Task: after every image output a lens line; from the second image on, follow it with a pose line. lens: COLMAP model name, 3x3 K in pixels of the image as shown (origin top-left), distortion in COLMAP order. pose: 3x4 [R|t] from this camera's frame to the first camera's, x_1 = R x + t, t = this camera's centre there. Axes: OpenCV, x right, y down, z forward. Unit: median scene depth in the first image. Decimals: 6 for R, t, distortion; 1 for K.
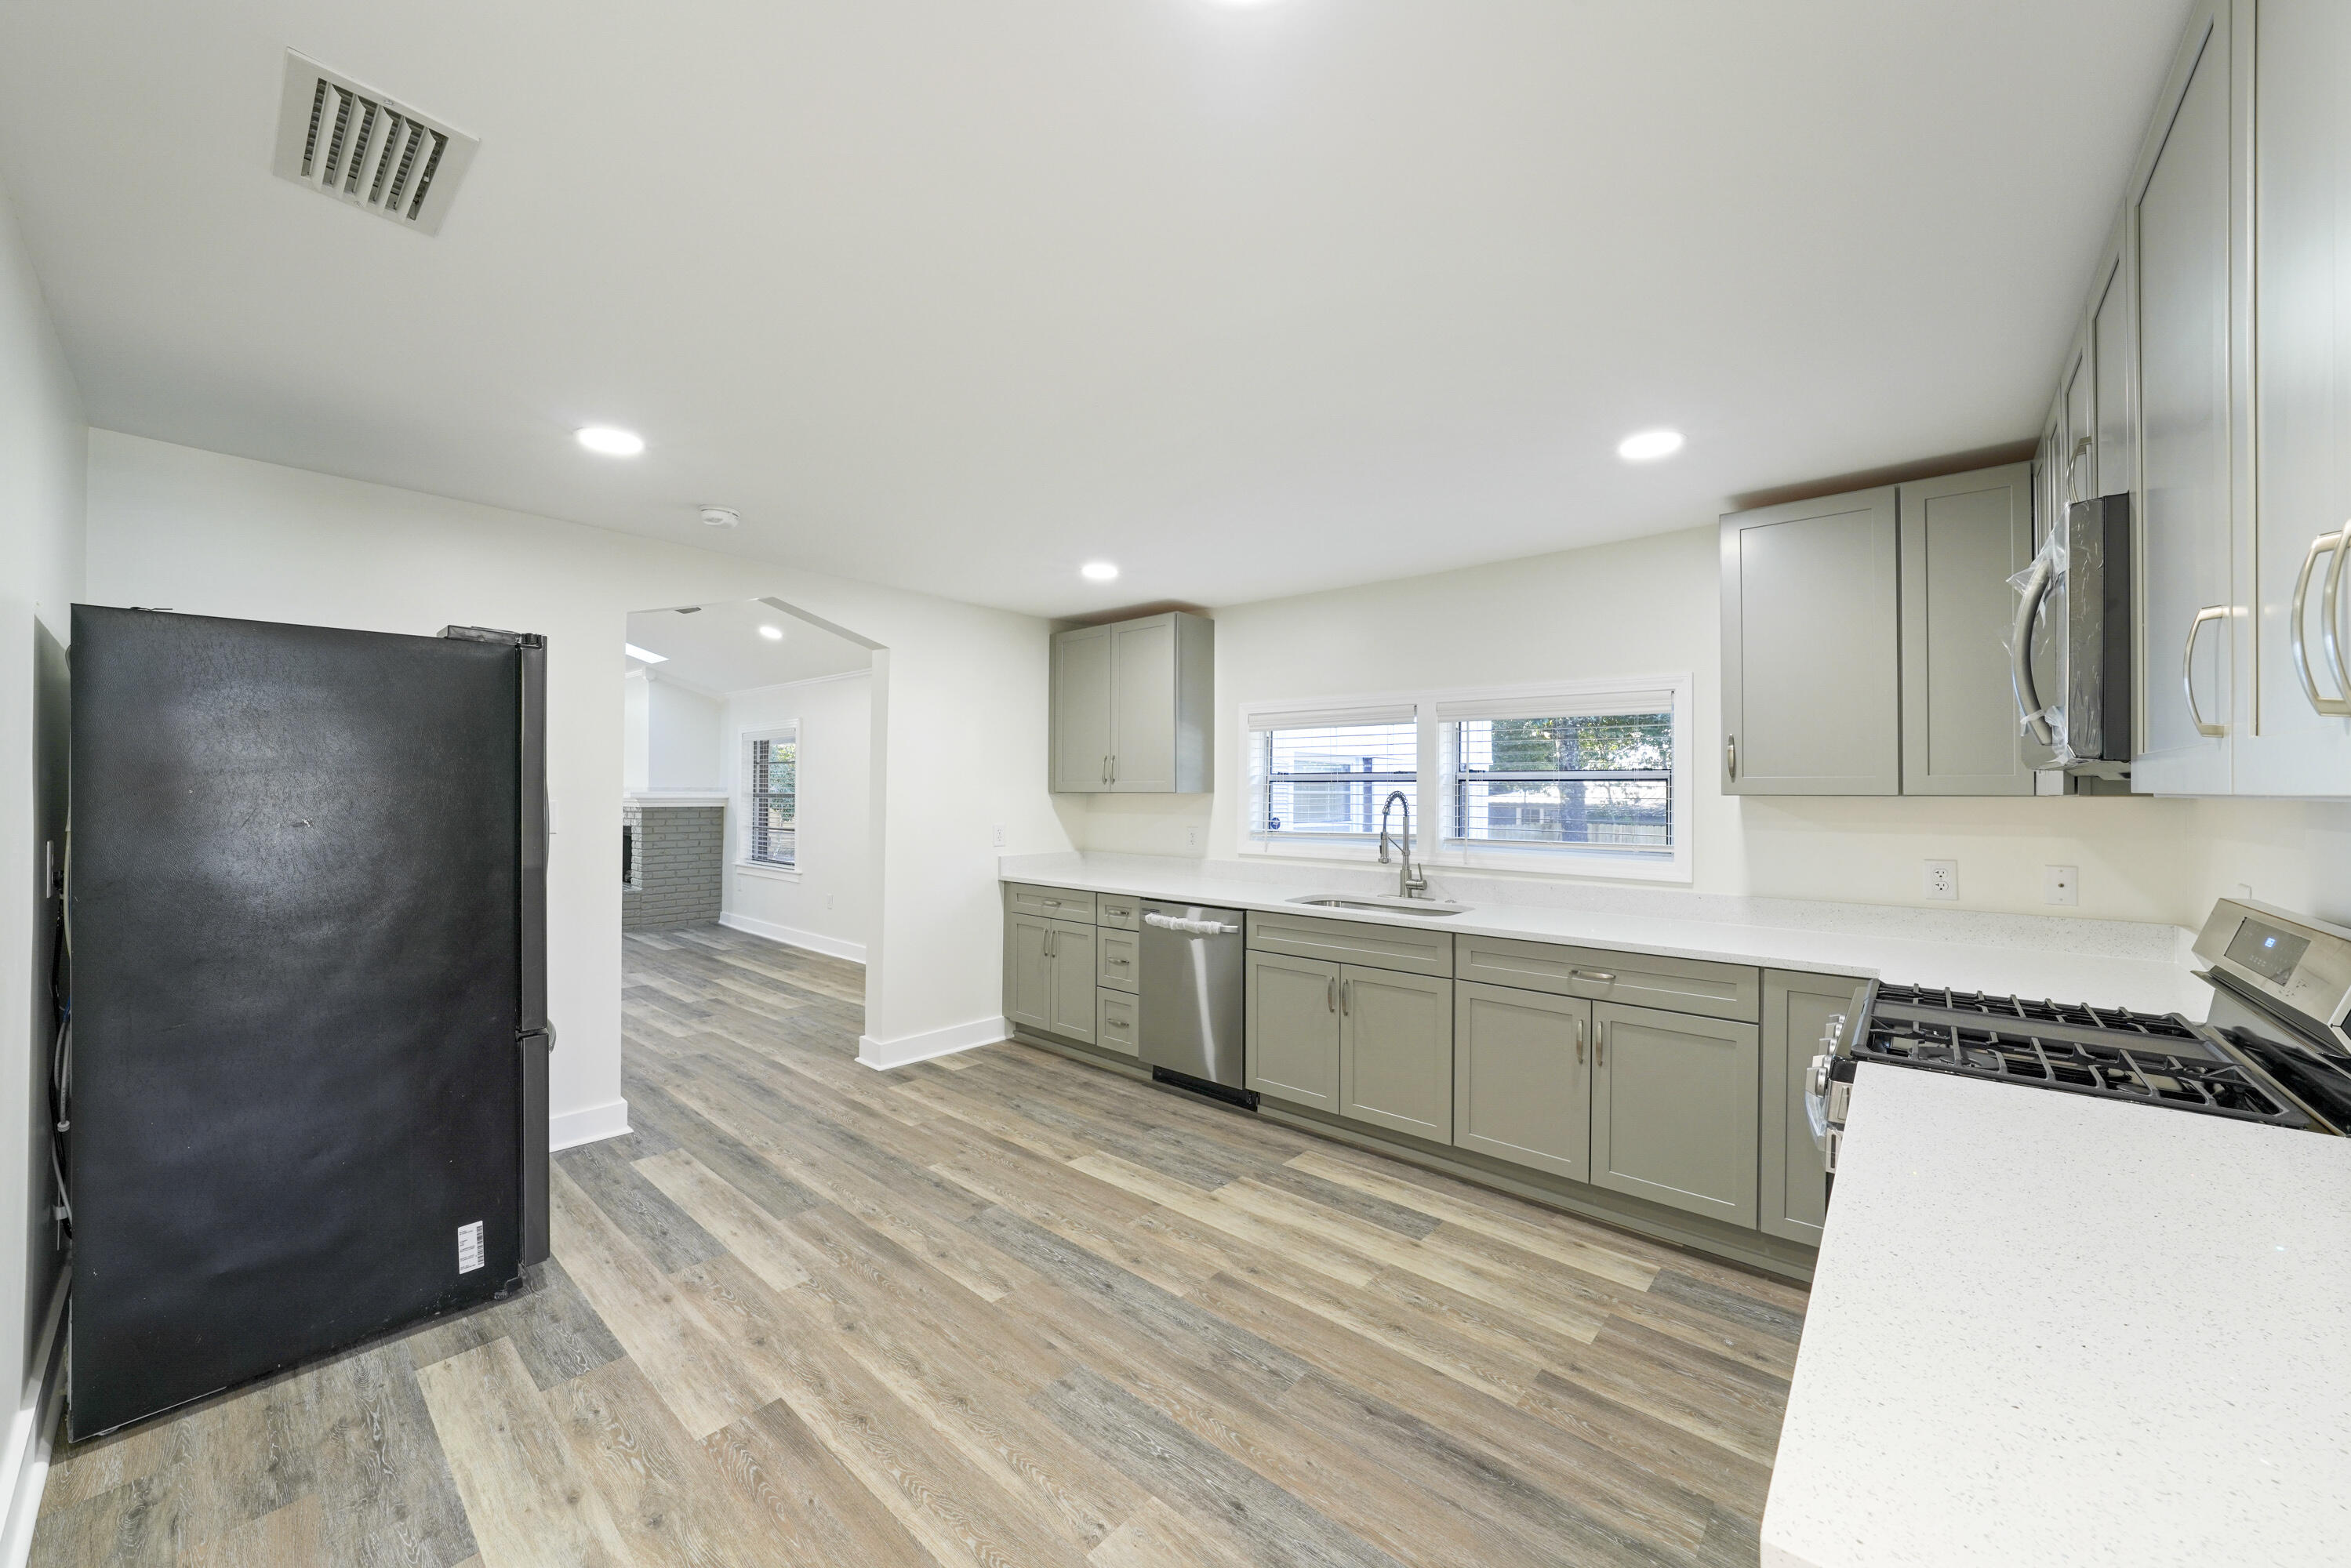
lens RADIAL K [[842.8, 0, 1173.2], [0, 842.8, 789.4], [0, 0, 1]] dist [-0.021386, 0.003294]
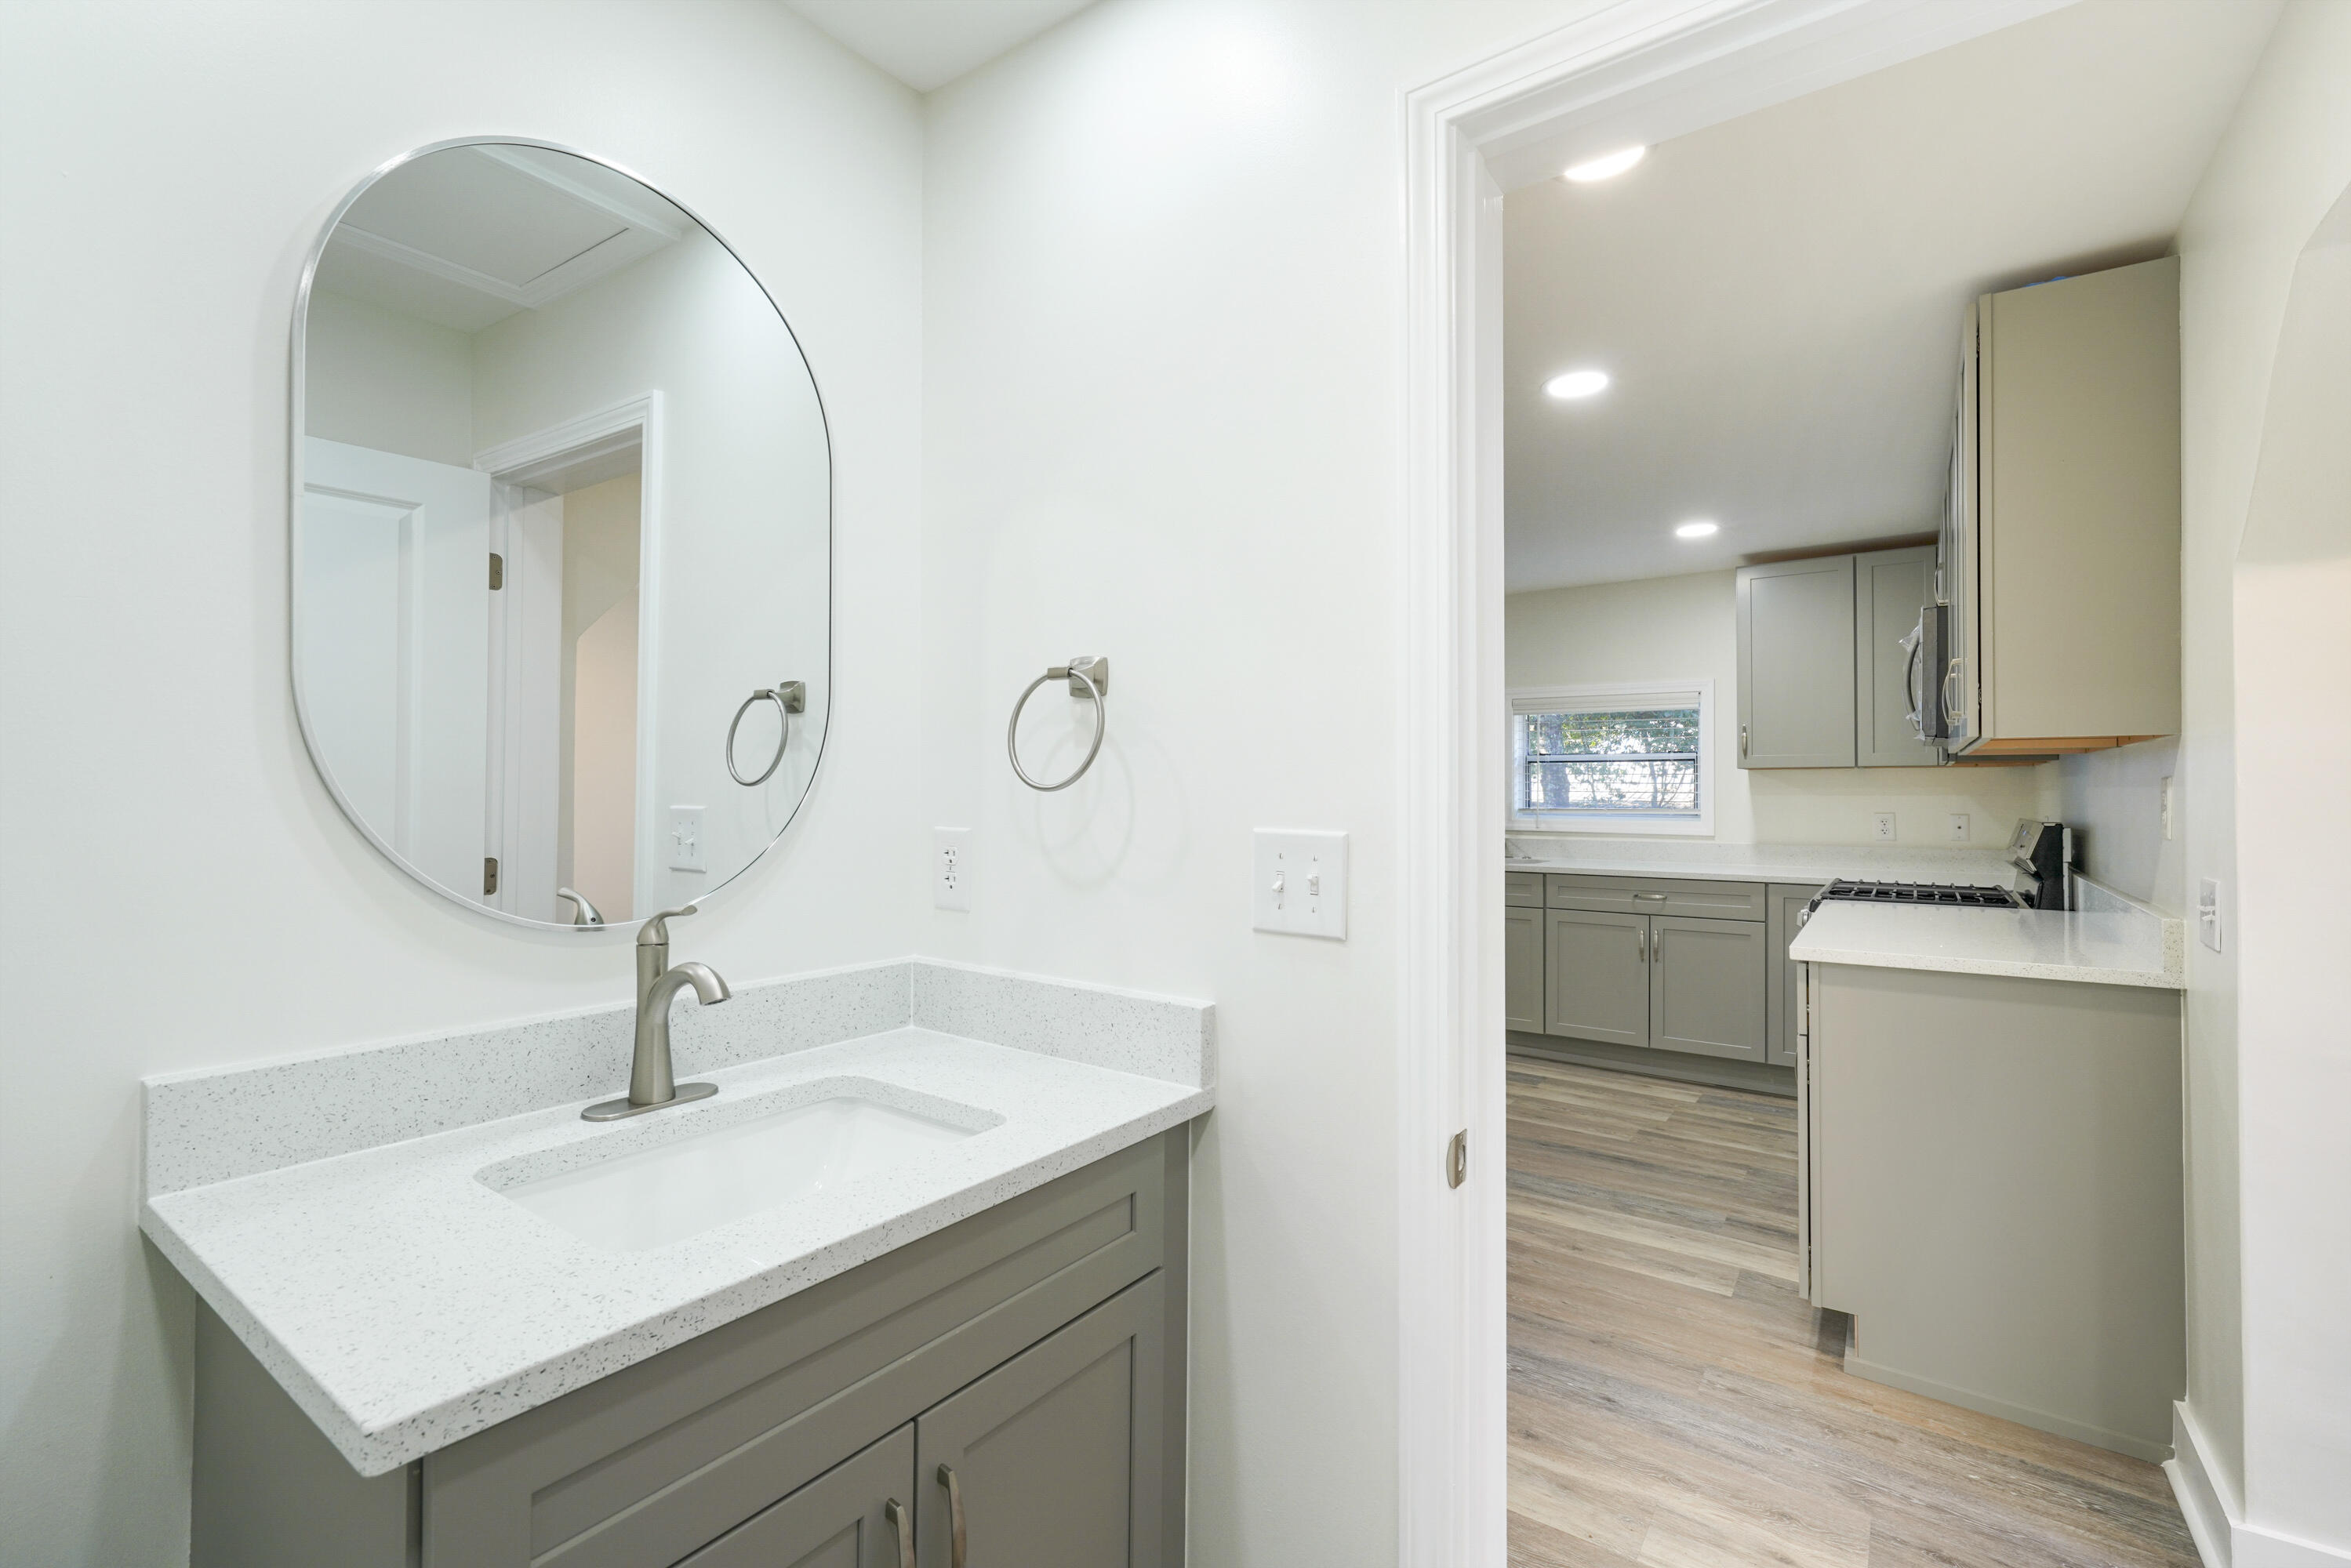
lens RADIAL K [[1024.4, 0, 1179.5], [0, 1024.4, 792.3], [0, 0, 1]] dist [0.003020, 0.002280]
pose [[0.994186, -0.003956, 0.107608, -0.470840], [0.003788, 0.999991, 0.001765, 0.041948], [-0.107614, -0.001347, 0.994192, -0.624631]]
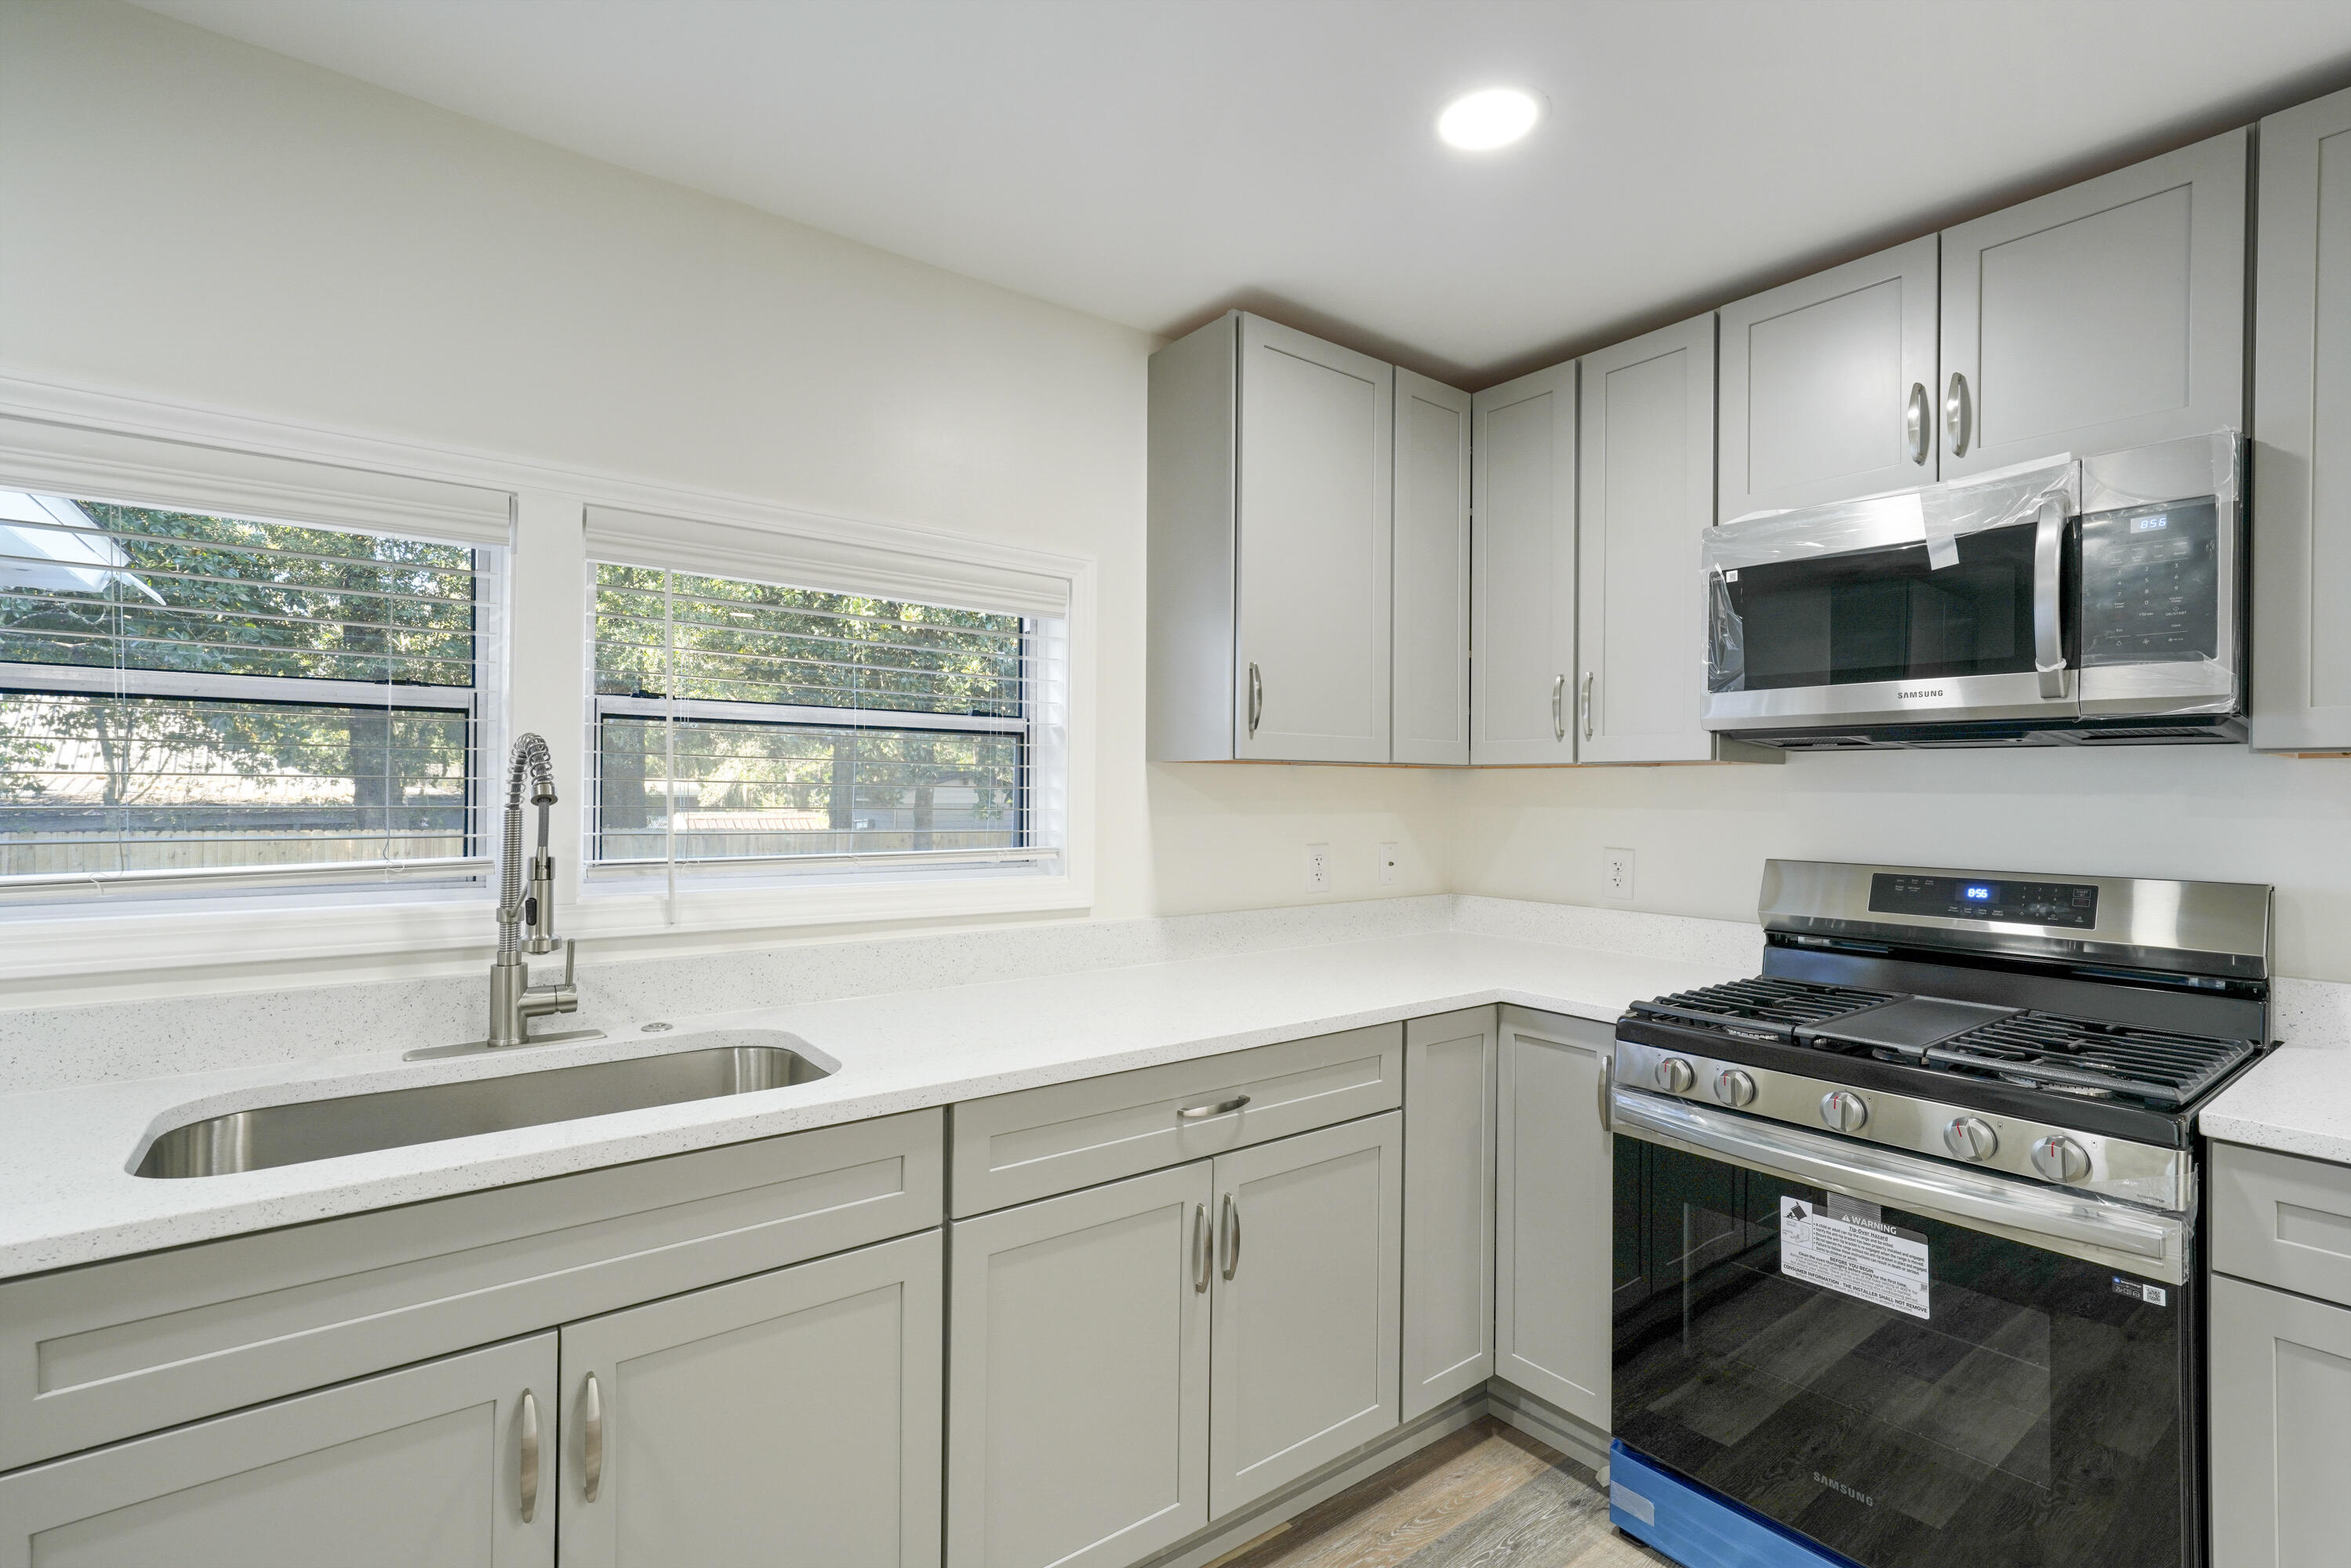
lens RADIAL K [[1075.2, 0, 1168.8], [0, 1075.2, 782.5], [0, 0, 1]] dist [-0.003703, 0.000058]
pose [[0.194316, 0.005758, 0.980922, -0.146285], [-0.009225, 0.999949, -0.004043, 0.029375], [-0.980896, -0.008263, 0.194359, 0.924765]]
